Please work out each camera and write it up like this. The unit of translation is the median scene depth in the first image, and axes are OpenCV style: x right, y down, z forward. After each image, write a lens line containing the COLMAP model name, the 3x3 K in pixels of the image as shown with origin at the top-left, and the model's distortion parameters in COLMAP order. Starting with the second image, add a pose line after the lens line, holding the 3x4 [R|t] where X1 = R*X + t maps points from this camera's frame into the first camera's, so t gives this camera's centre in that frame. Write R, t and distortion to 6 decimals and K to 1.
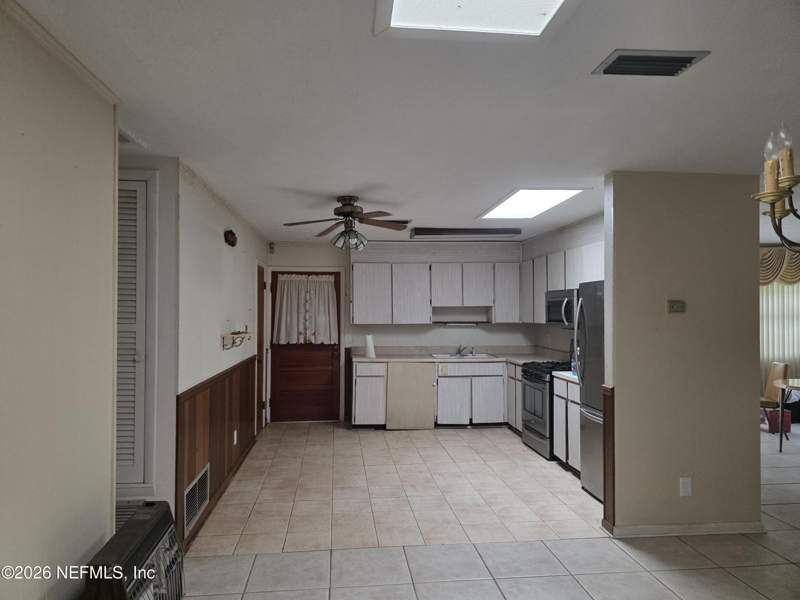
lens RADIAL K [[531.1, 0, 393.4], [0, 531.1, 298.2], [0, 0, 1]] dist [0.052951, -0.002157]
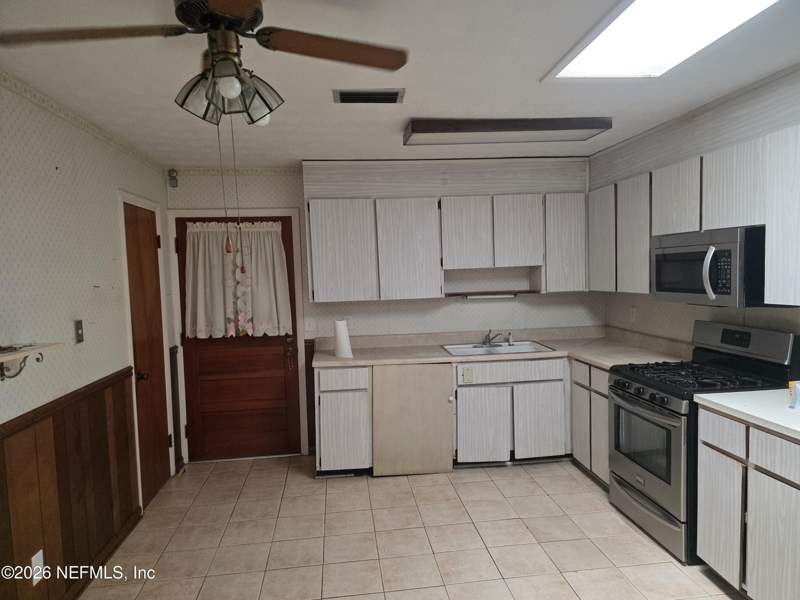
lens RADIAL K [[531.1, 0, 400.1], [0, 531.1, 308.1], [0, 0, 1]] dist [0.052951, -0.002157]
pose [[0.999484, -0.030052, 0.011361, 0.014951], [0.028837, 0.995044, 0.095164, 0.000408], [-0.014165, -0.094787, 0.995397, 0.405635]]
